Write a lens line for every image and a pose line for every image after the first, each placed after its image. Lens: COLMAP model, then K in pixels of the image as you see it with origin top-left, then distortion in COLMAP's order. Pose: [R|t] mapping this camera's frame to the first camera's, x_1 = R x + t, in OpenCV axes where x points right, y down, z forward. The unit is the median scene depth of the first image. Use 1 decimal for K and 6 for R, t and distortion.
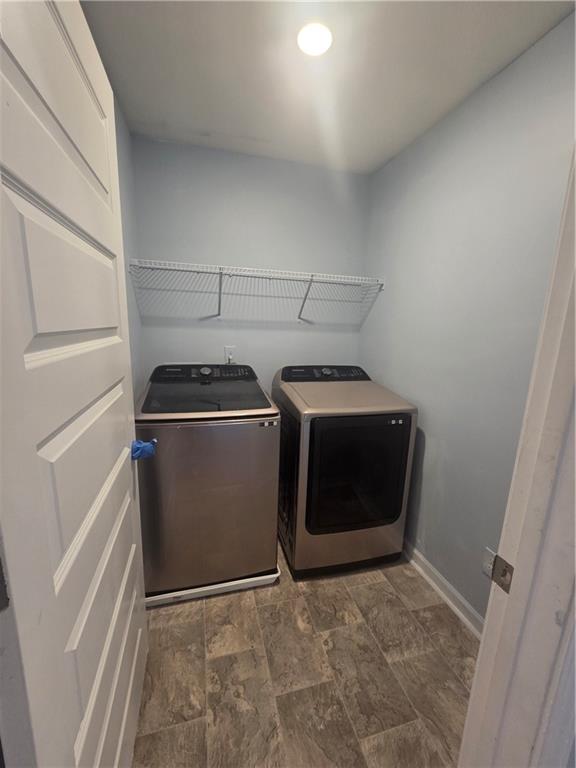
lens RADIAL K [[315.9, 0, 291.6], [0, 315.9, 388.0], [0, 0, 1]] dist [0.001657, 0.001409]
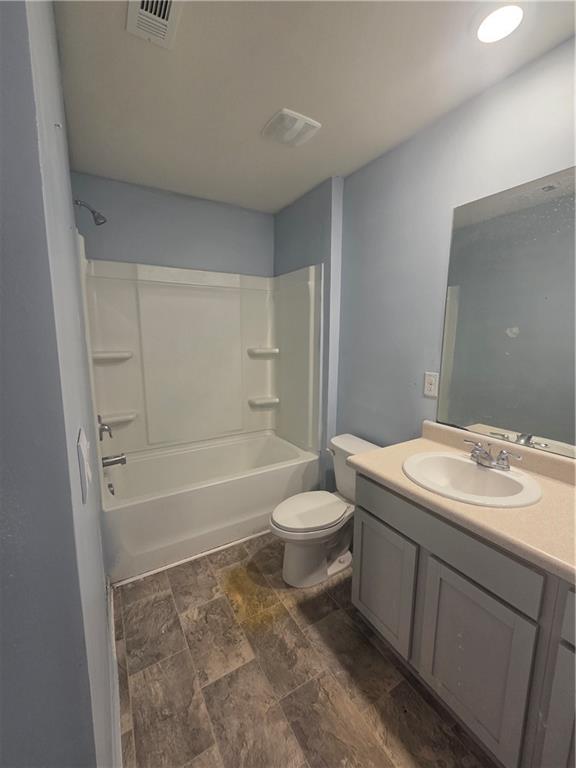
lens RADIAL K [[315.9, 0, 286.6], [0, 315.9, 385.5], [0, 0, 1]] dist [0.001657, 0.001409]
pose [[-0.966724, 0.008986, -0.255664, 0.395142], [-0.077128, 0.942643, 0.324771, -0.241195], [0.243918, 0.333683, -0.910582, 1.152092]]
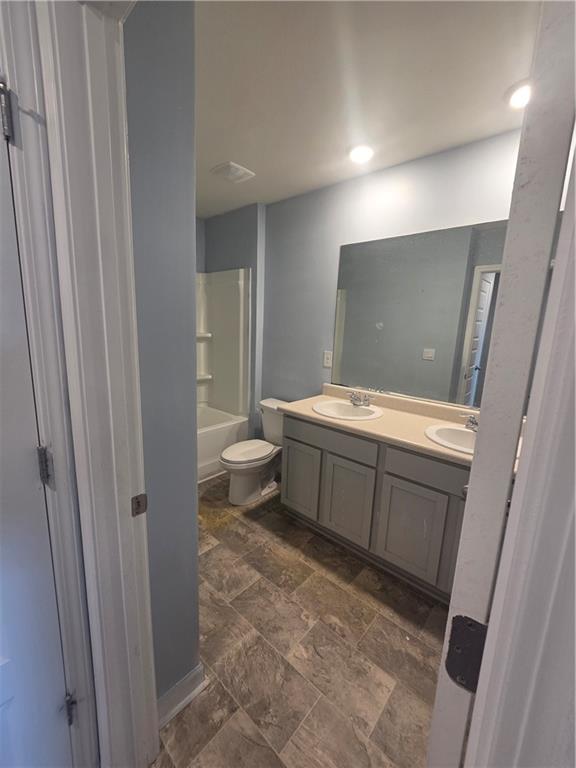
lens RADIAL K [[315.9, 0, 286.0], [0, 315.9, 384.2], [0, 0, 1]] dist [0.001657, 0.001409]
pose [[-0.847461, 0.039509, -0.529386, 0.736488], [-0.158390, 0.932986, 0.323187, -0.315305], [0.506678, 0.357738, -0.784411, 1.554413]]
